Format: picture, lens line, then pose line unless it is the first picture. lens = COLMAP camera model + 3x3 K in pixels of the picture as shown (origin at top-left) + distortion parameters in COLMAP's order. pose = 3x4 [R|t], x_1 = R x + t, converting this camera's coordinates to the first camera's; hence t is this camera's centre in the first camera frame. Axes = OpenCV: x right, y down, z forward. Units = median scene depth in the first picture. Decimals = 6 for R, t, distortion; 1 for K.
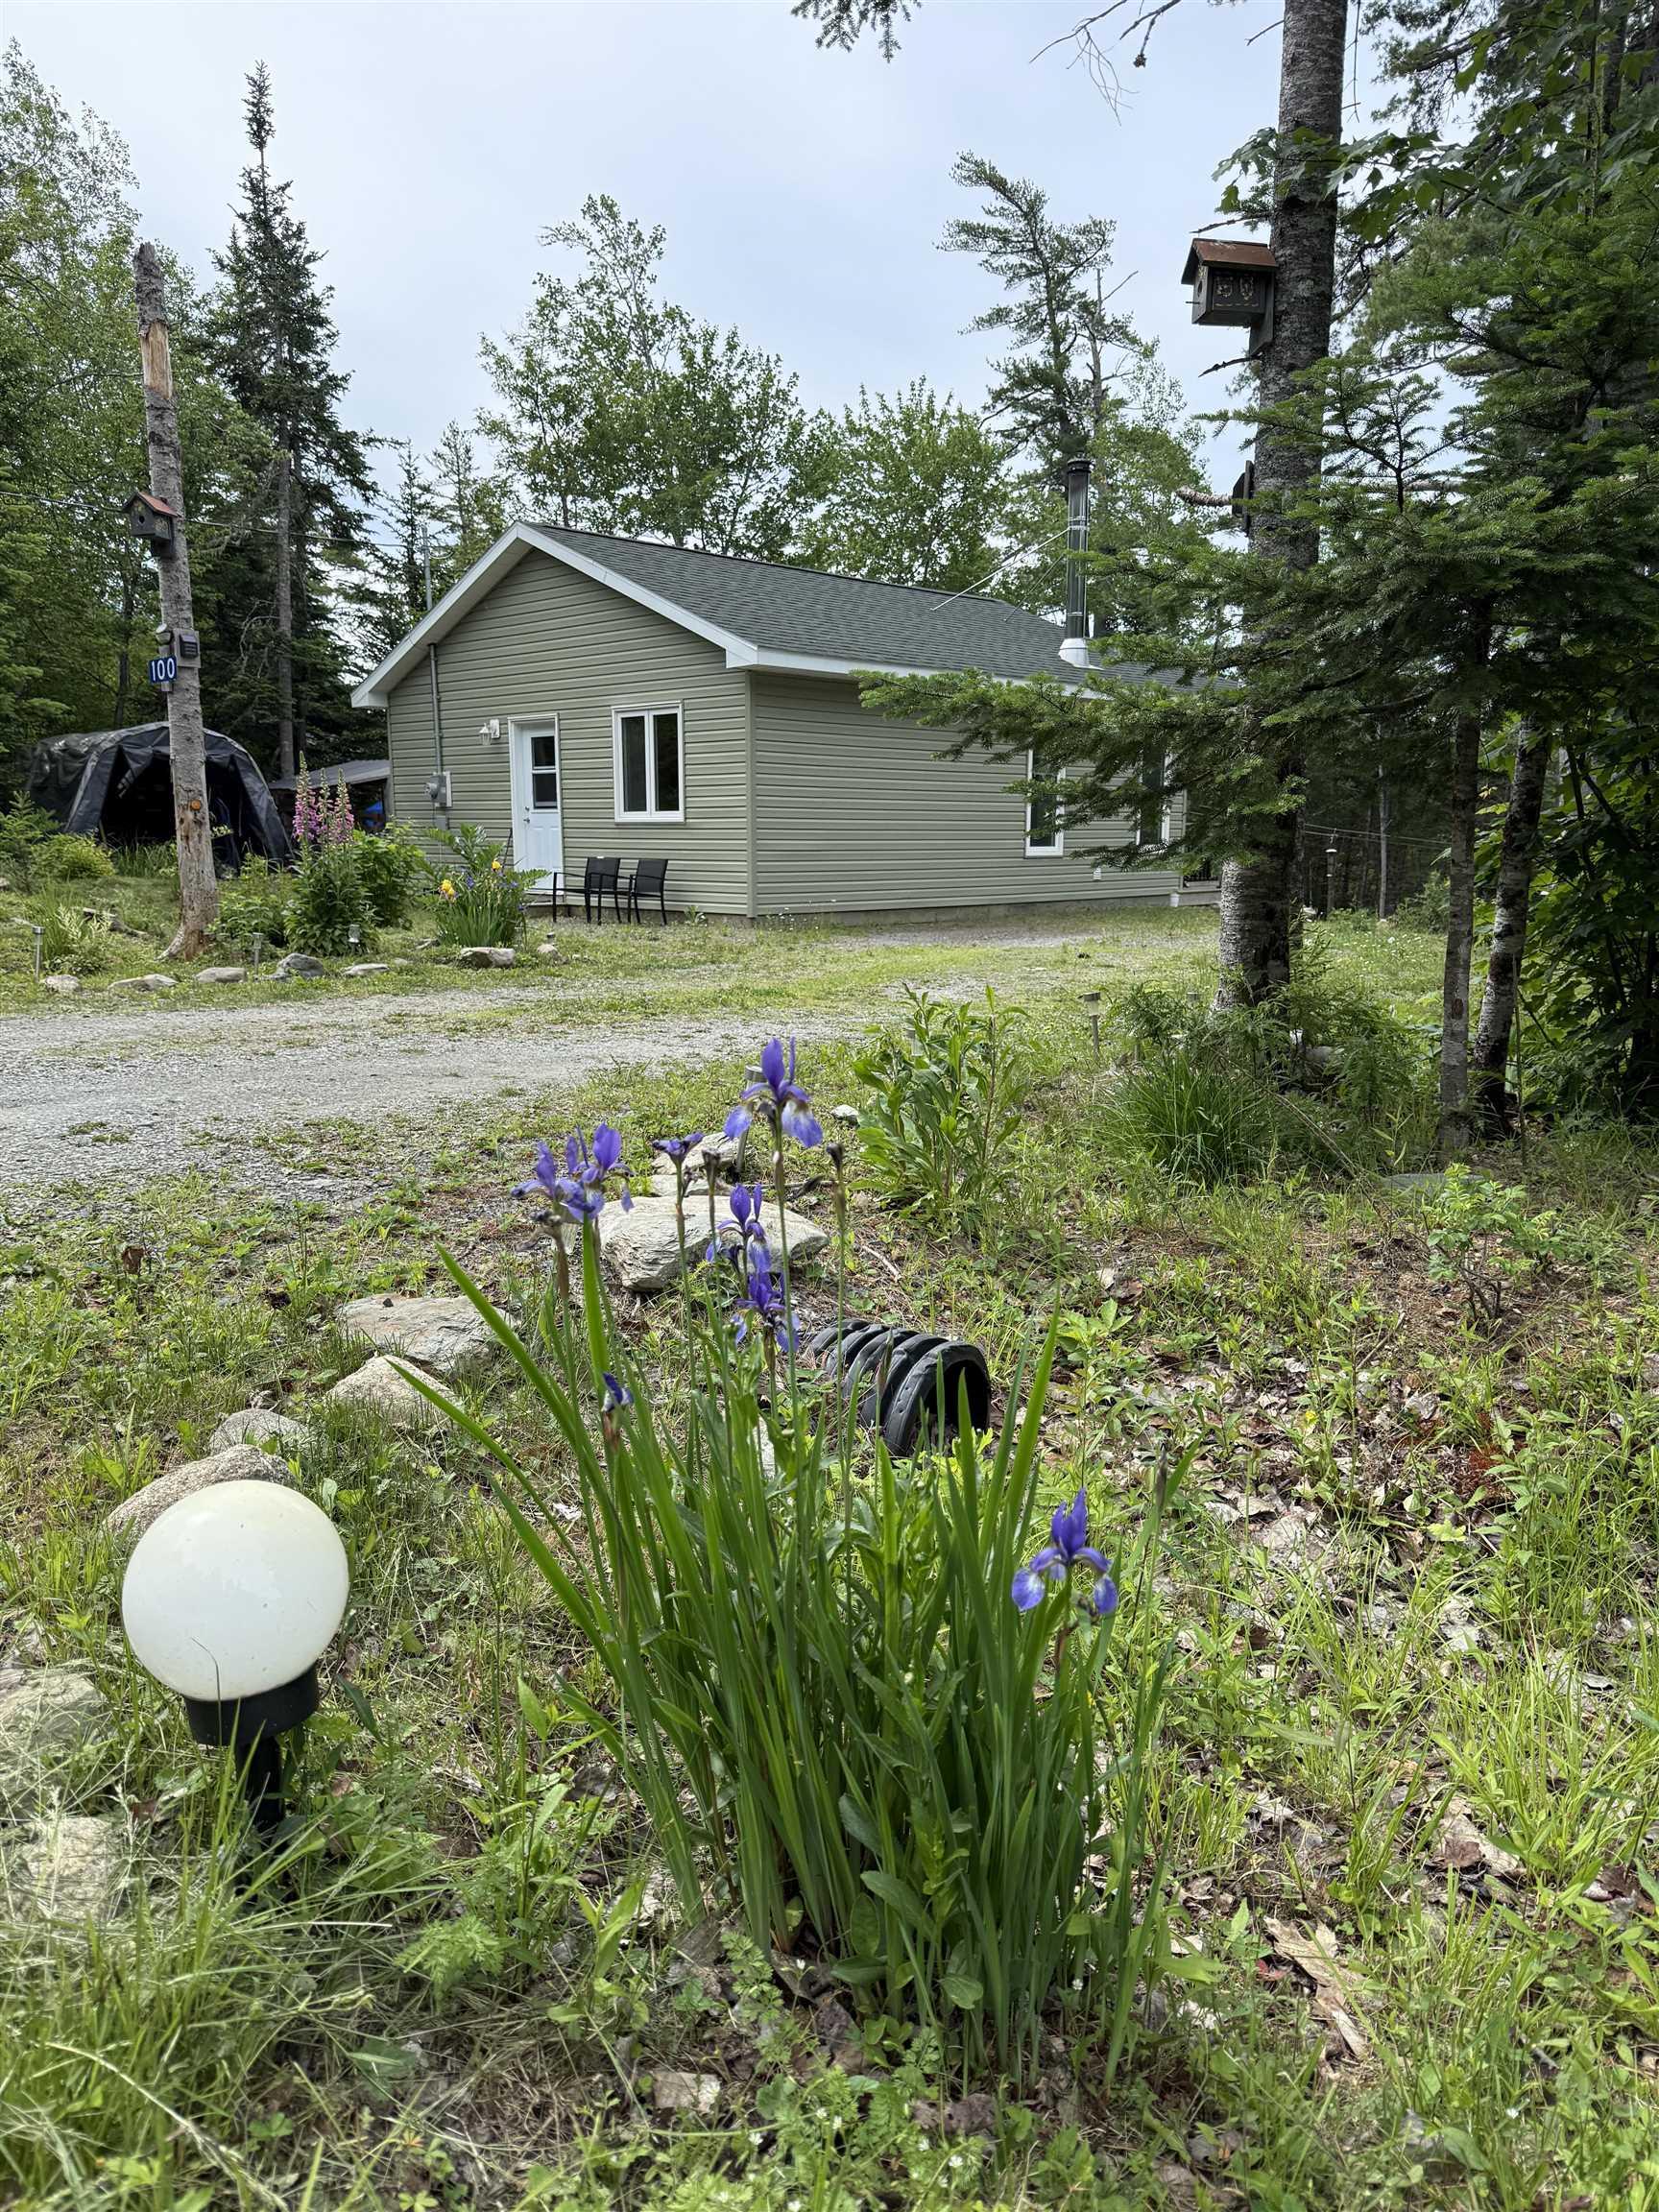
lens RADIAL K [[1544.9, 0, 822.9], [0, 1544.9, 1091.0], [0, 0, 1]] dist [0.063108, -0.081641]
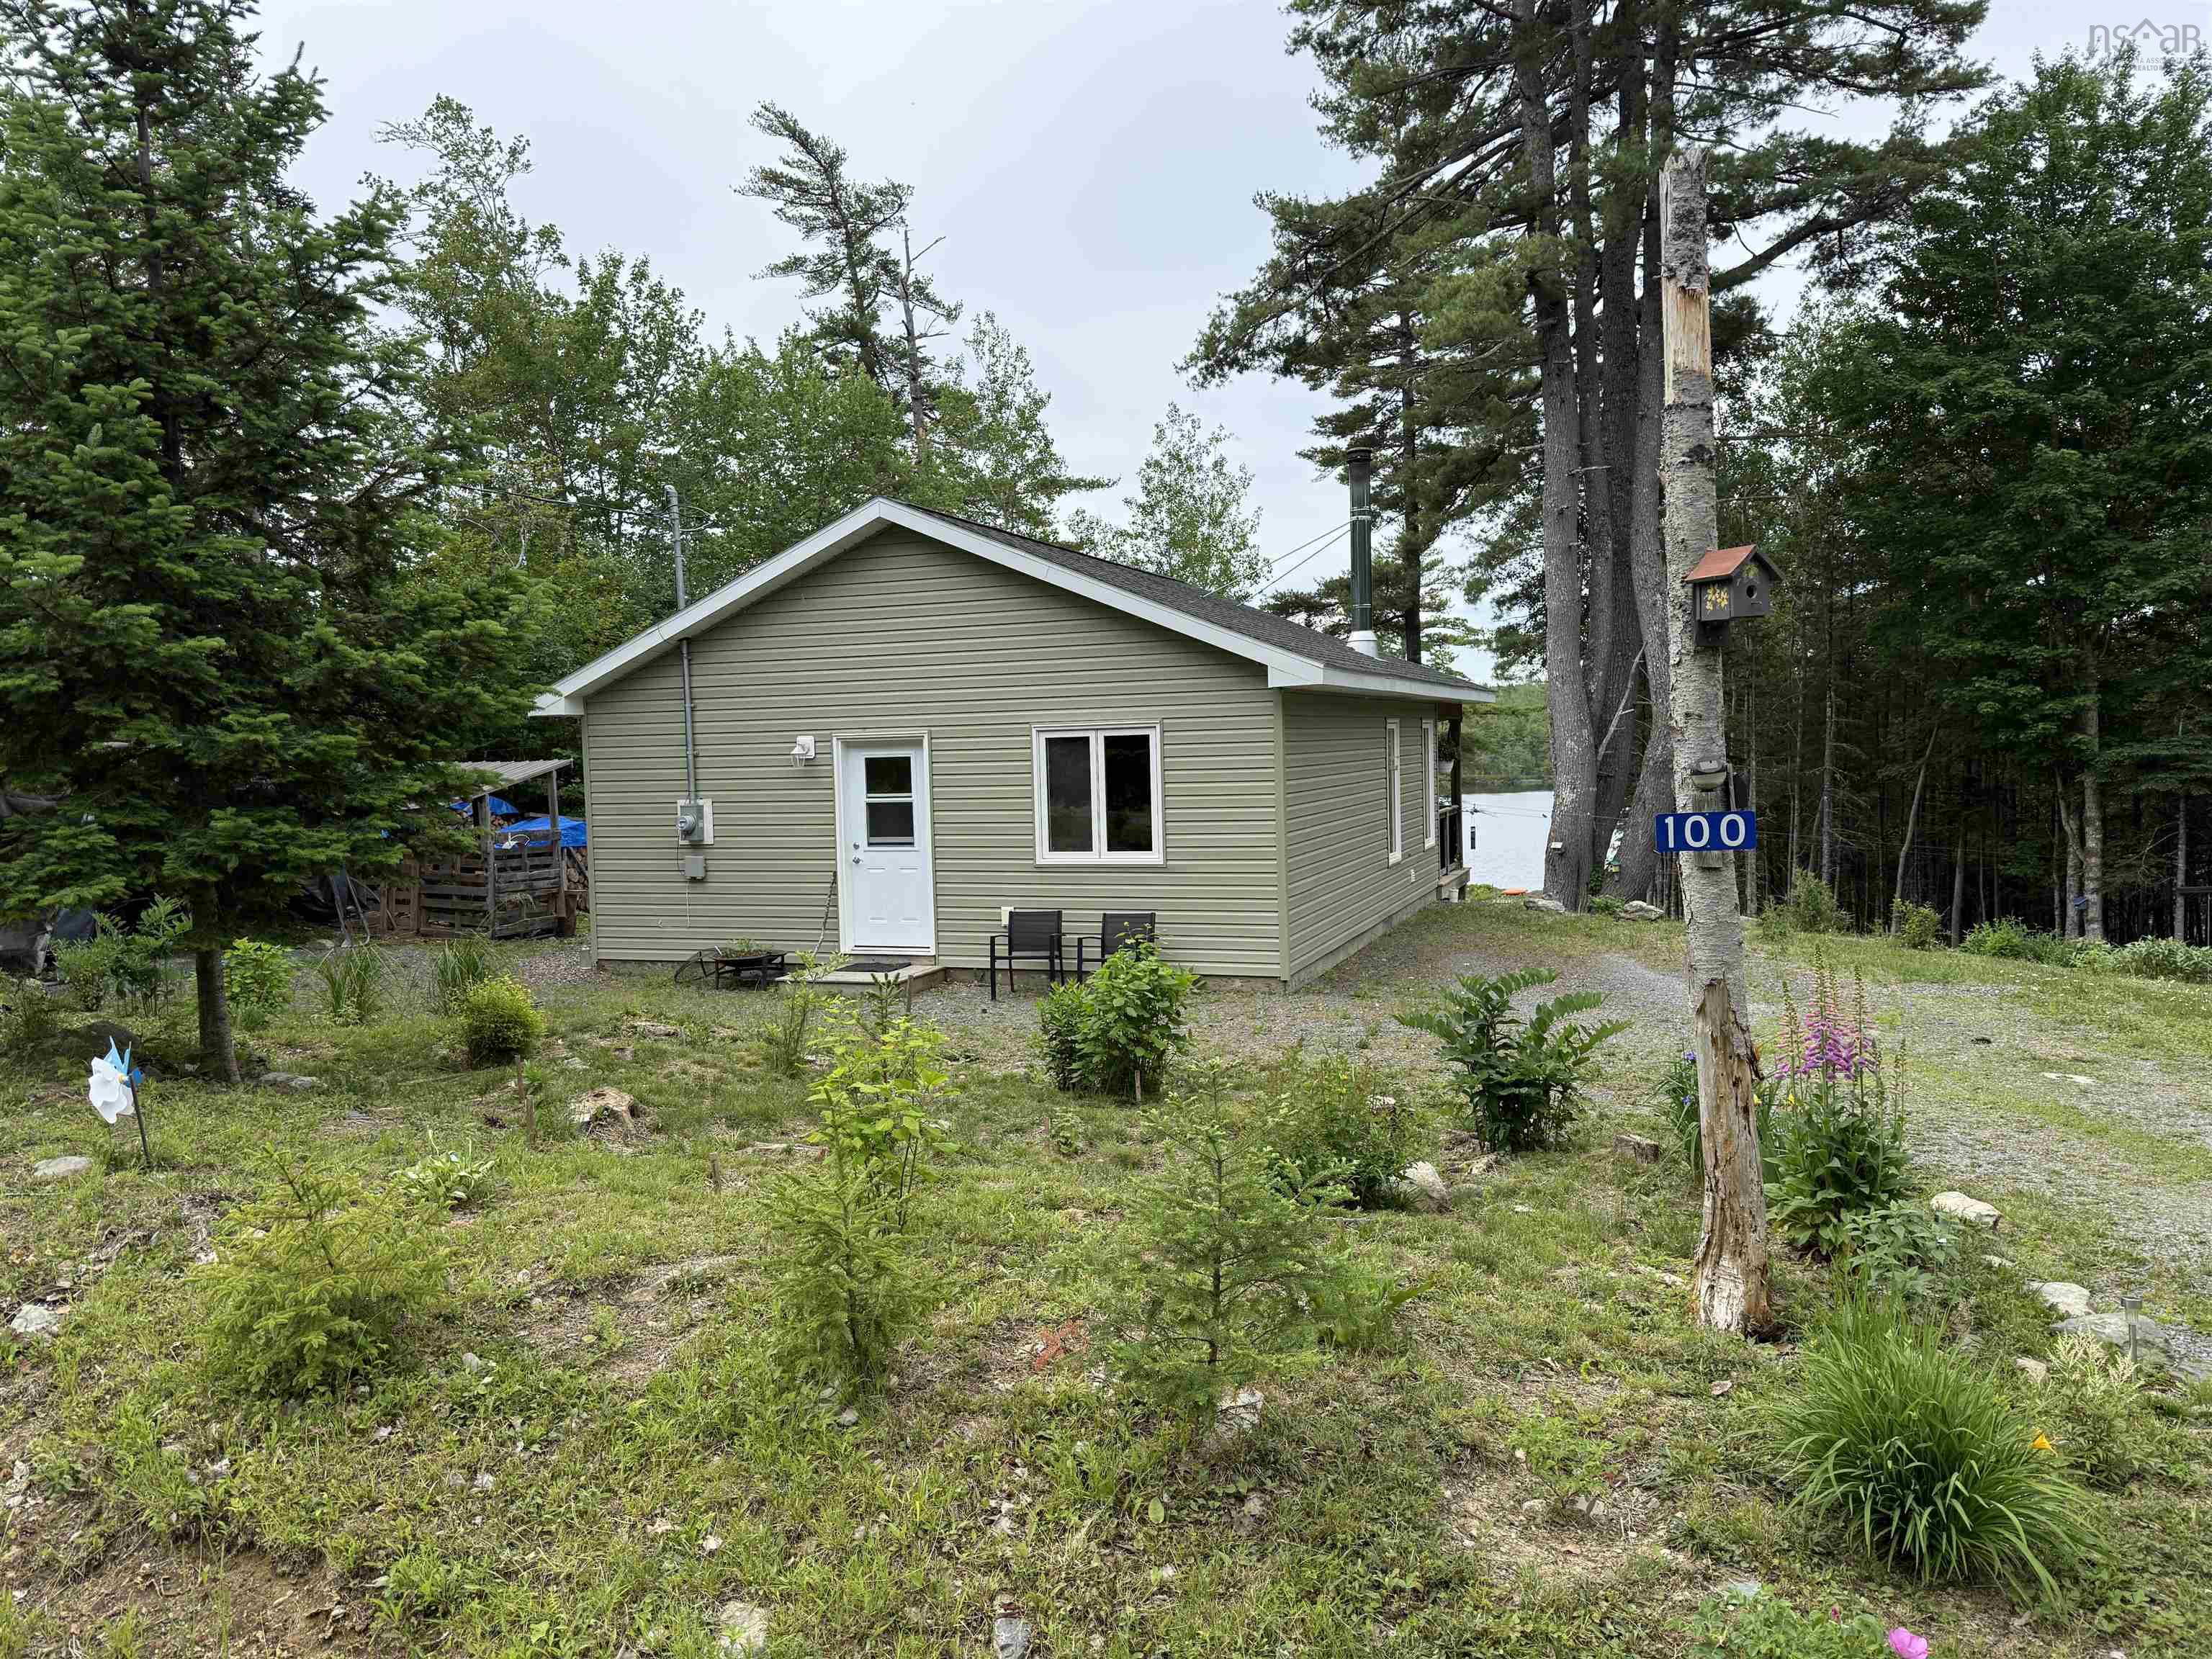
lens RADIAL K [[1544.9, 0, 1085.9], [0, 1544.9, 850.7], [0, 0, 1]] dist [0.063108, -0.081641]
pose [[0.915045, -0.055416, 0.399527, -0.190799], [0.096203, 0.991916, -0.082752, -0.049972], [-0.391711, 0.114157, 0.912979, 0.116397]]
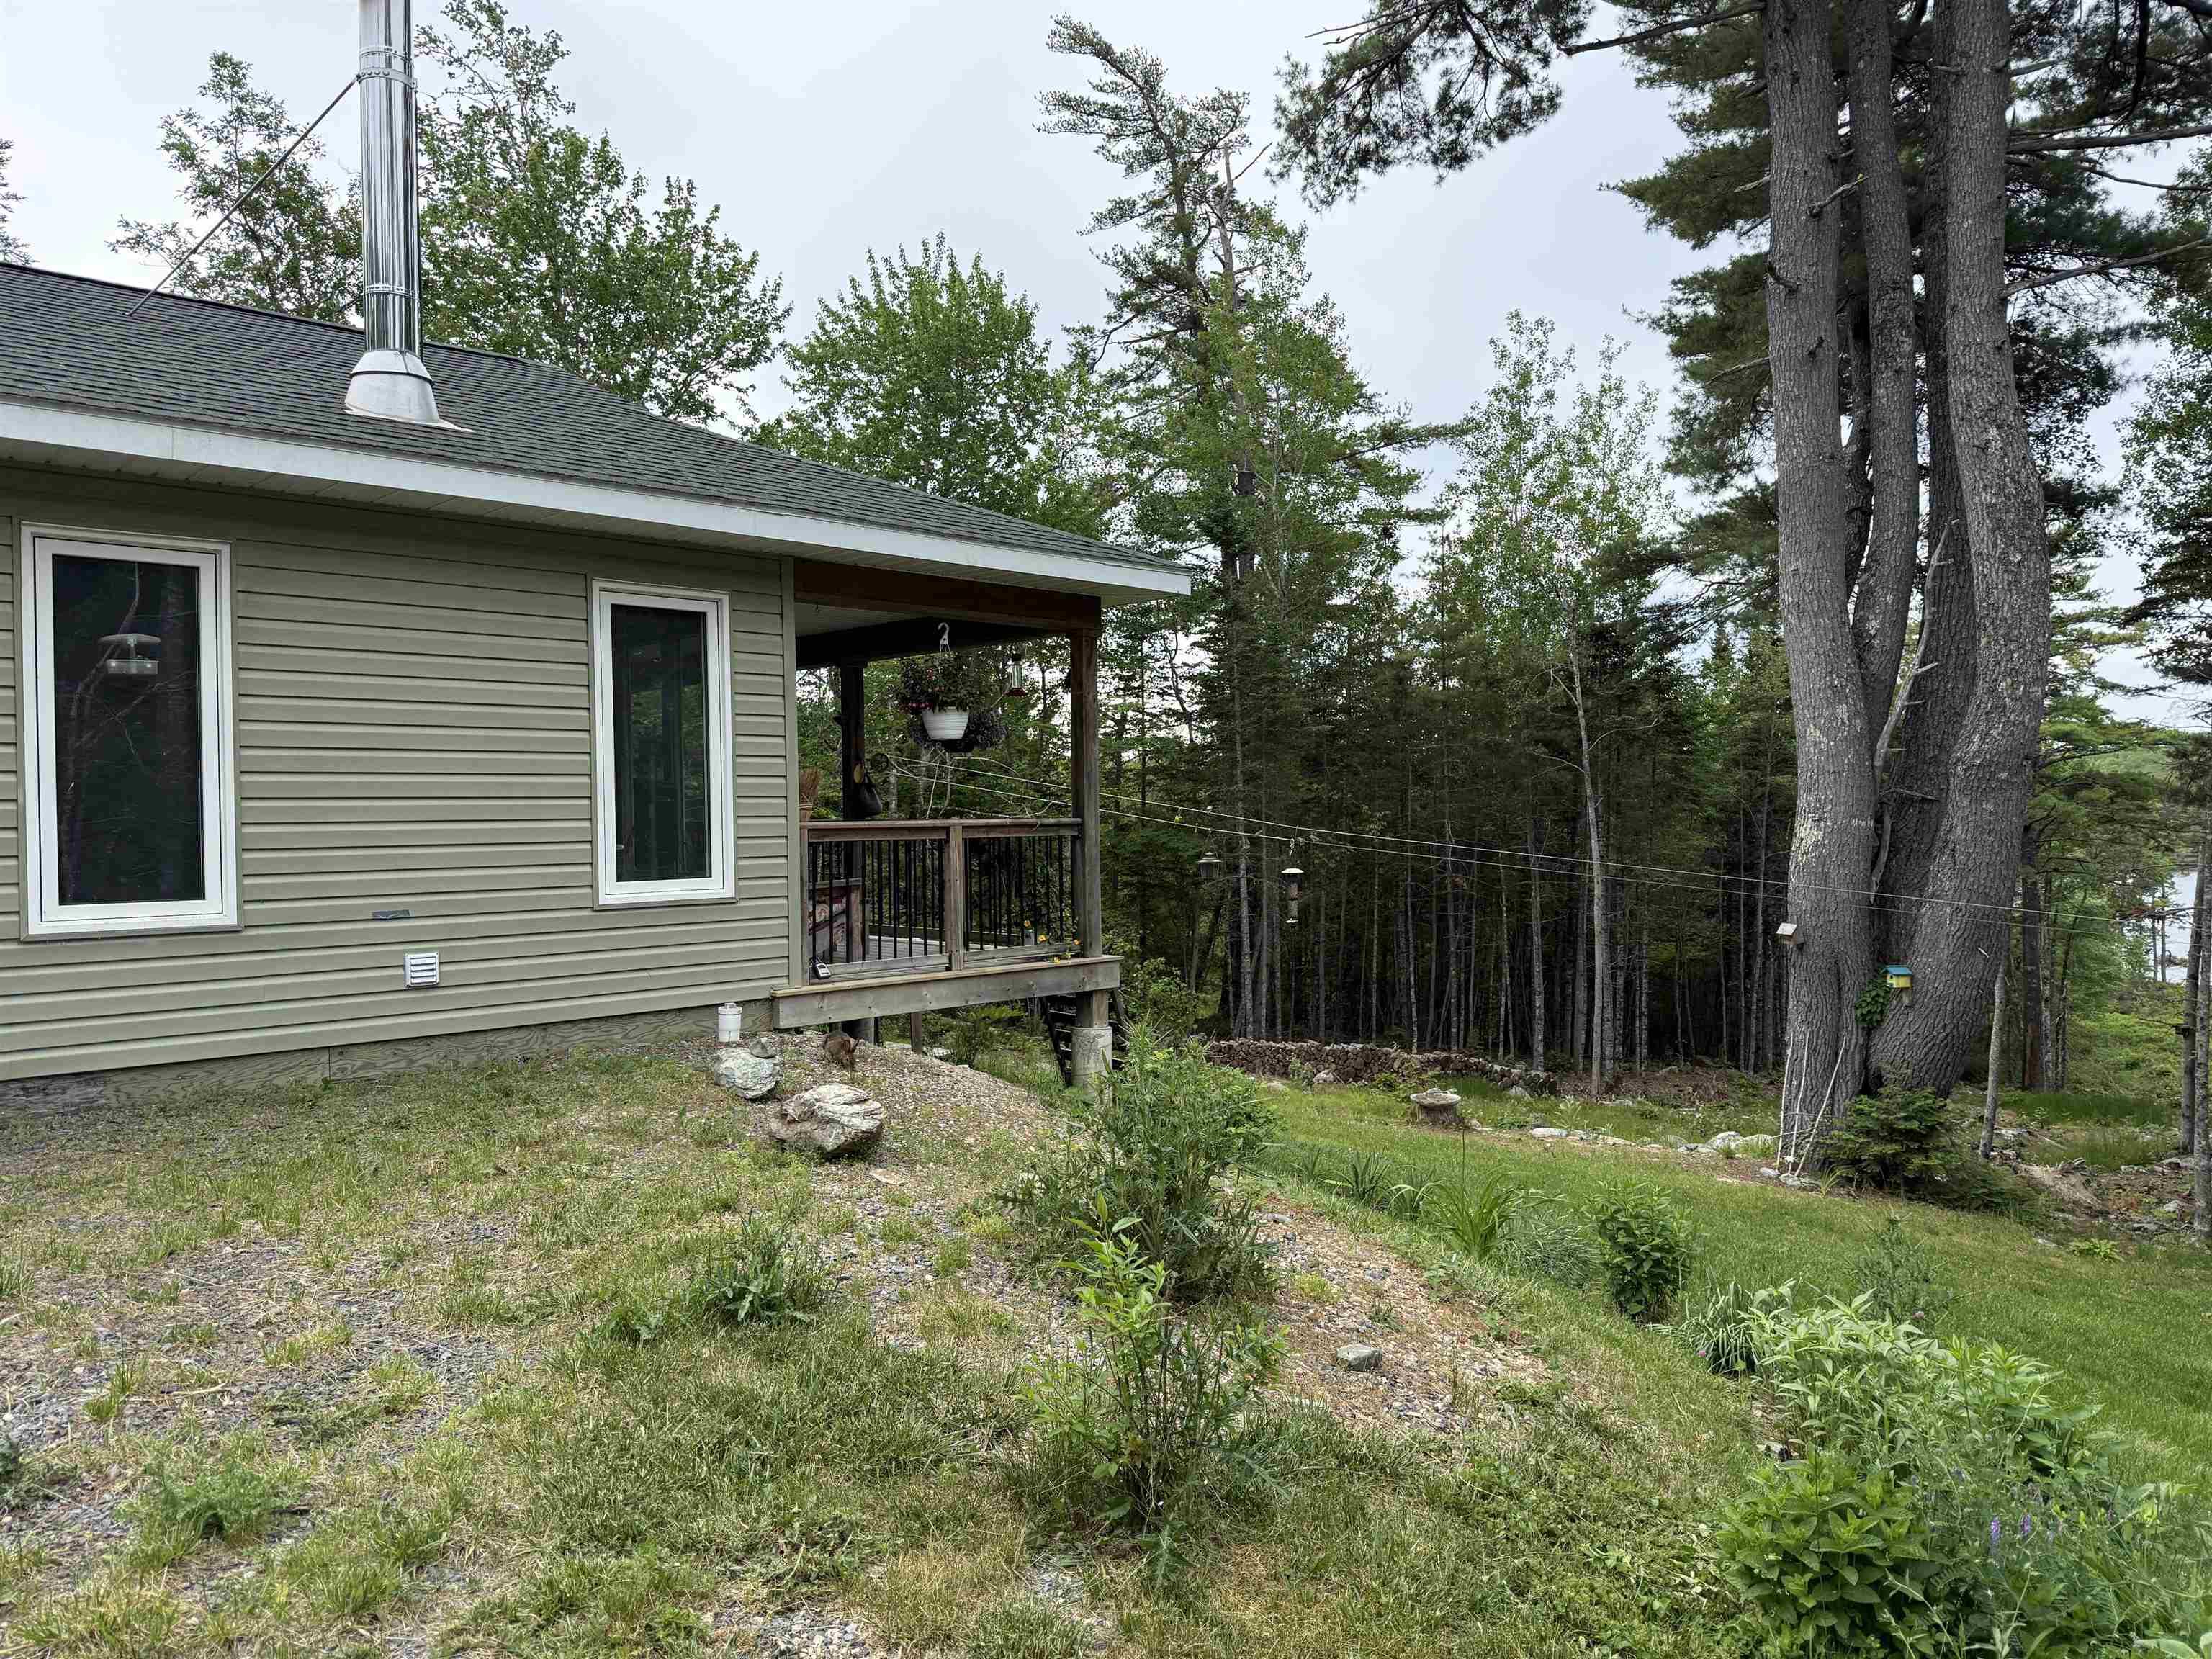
lens RADIAL K [[1544.9, 0, 1105.2], [0, 1544.9, 842.9], [0, 0, 1]] dist [0.063108, -0.081641]
pose [[0.999608, -0.012654, -0.024988, 0.175834], [0.008871, 0.989231, -0.146096, -0.059013], [0.026567, 0.145817, 0.988955, 0.328922]]
